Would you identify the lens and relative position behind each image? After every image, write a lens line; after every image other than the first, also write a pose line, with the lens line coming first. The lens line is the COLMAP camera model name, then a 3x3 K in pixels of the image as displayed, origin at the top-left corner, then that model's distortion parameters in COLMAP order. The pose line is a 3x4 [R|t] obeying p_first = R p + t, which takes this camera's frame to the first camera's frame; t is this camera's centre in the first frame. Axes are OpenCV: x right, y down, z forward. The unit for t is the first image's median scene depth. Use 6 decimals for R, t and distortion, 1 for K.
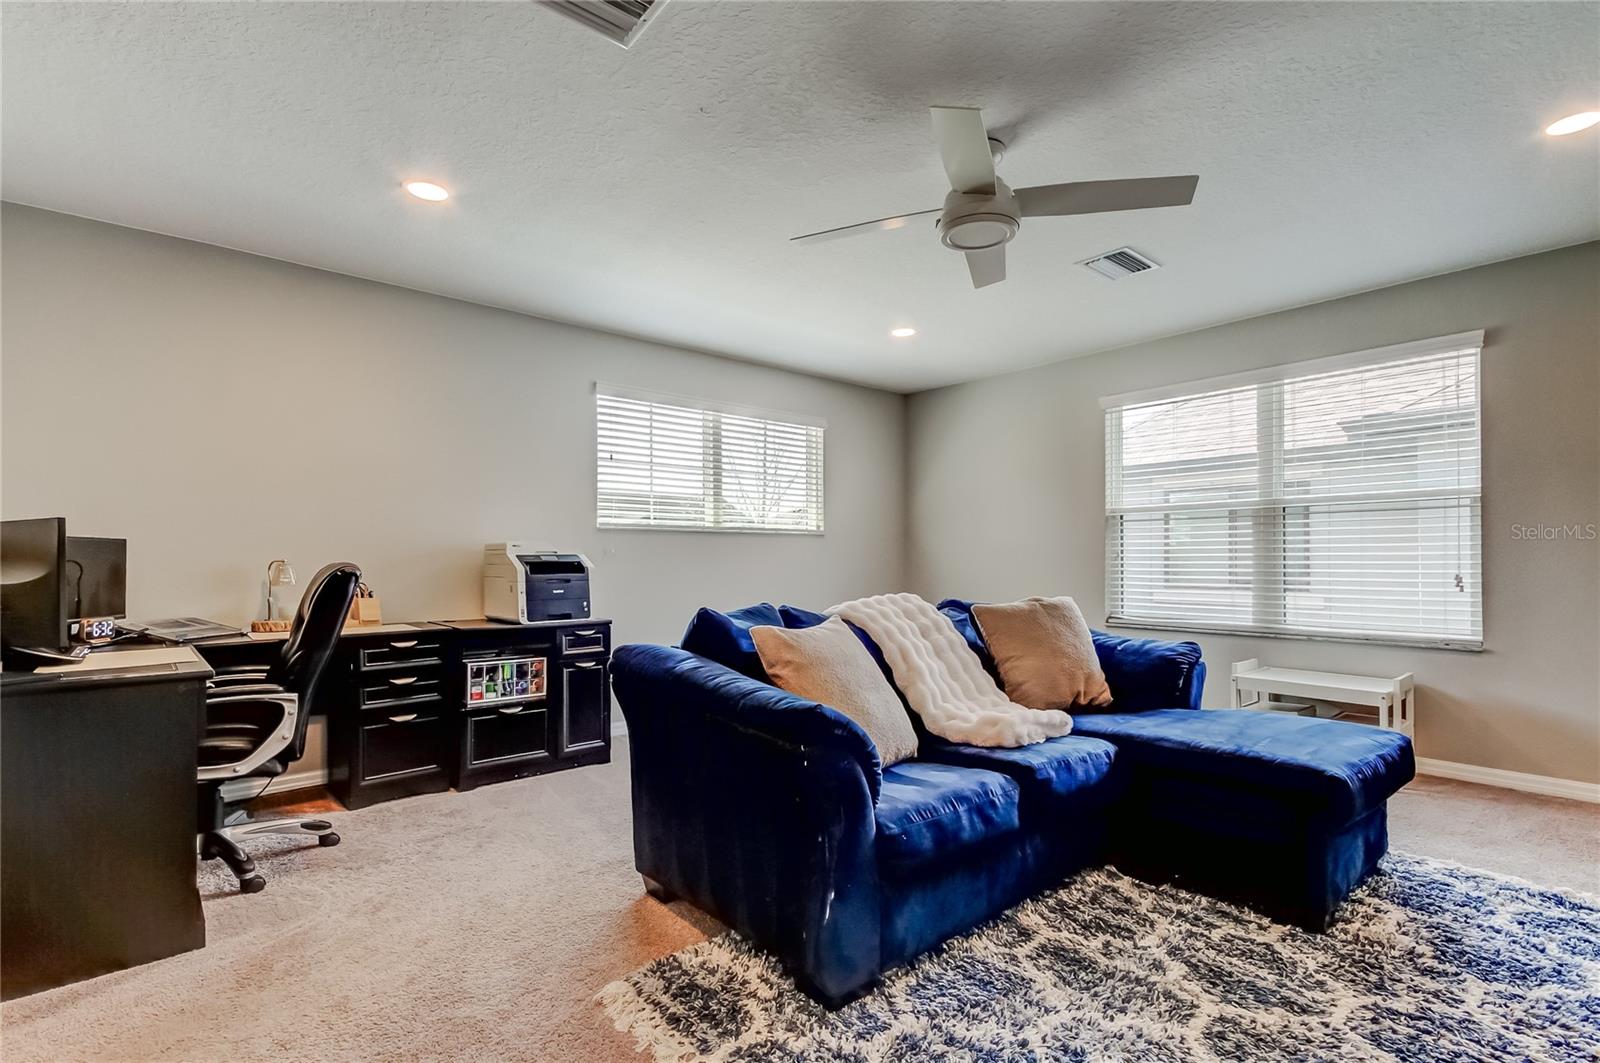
lens RADIAL K [[748.2, 0, 798.7], [0, 748.2, 550.1], [0, 0, 1]] dist [0.016684, -0.000447]
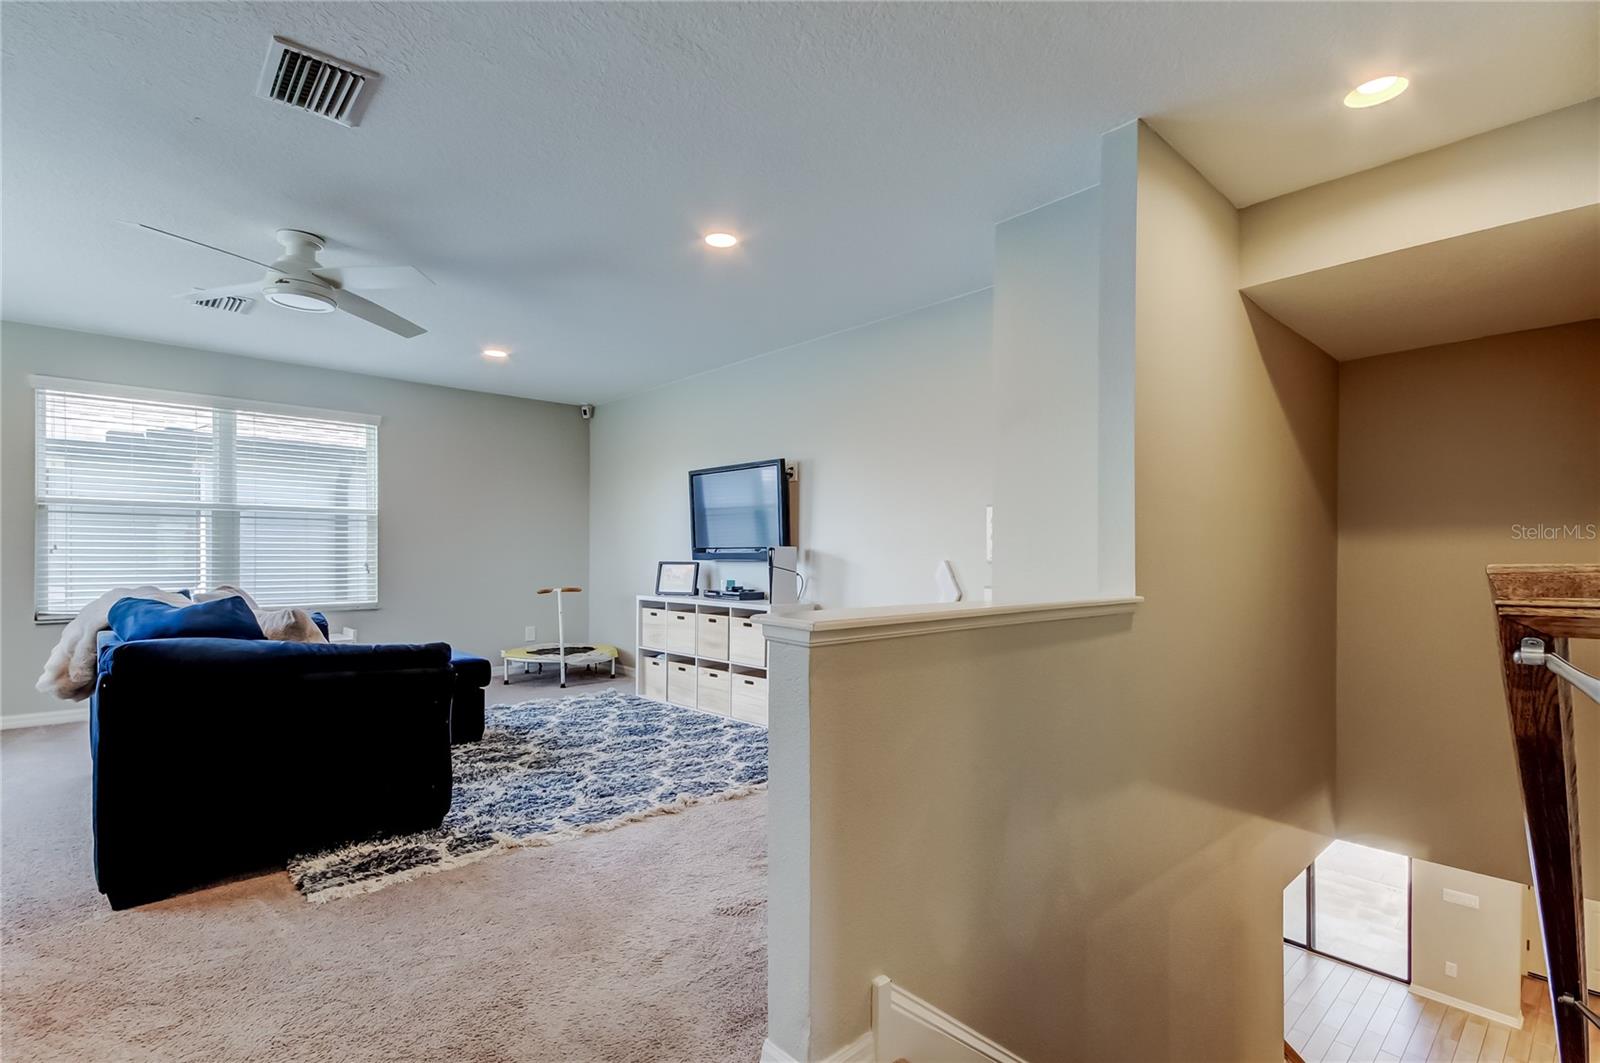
lens RADIAL K [[748.2, 0, 798.7], [0, 748.2, 550.1], [0, 0, 1]] dist [0.016684, -0.000447]
pose [[-0.023697, 0.006113, 0.999700, -1.463417], [-0.015036, 0.999866, -0.006470, 0.003052], [-0.999606, -0.015184, -0.023602, 0.232401]]
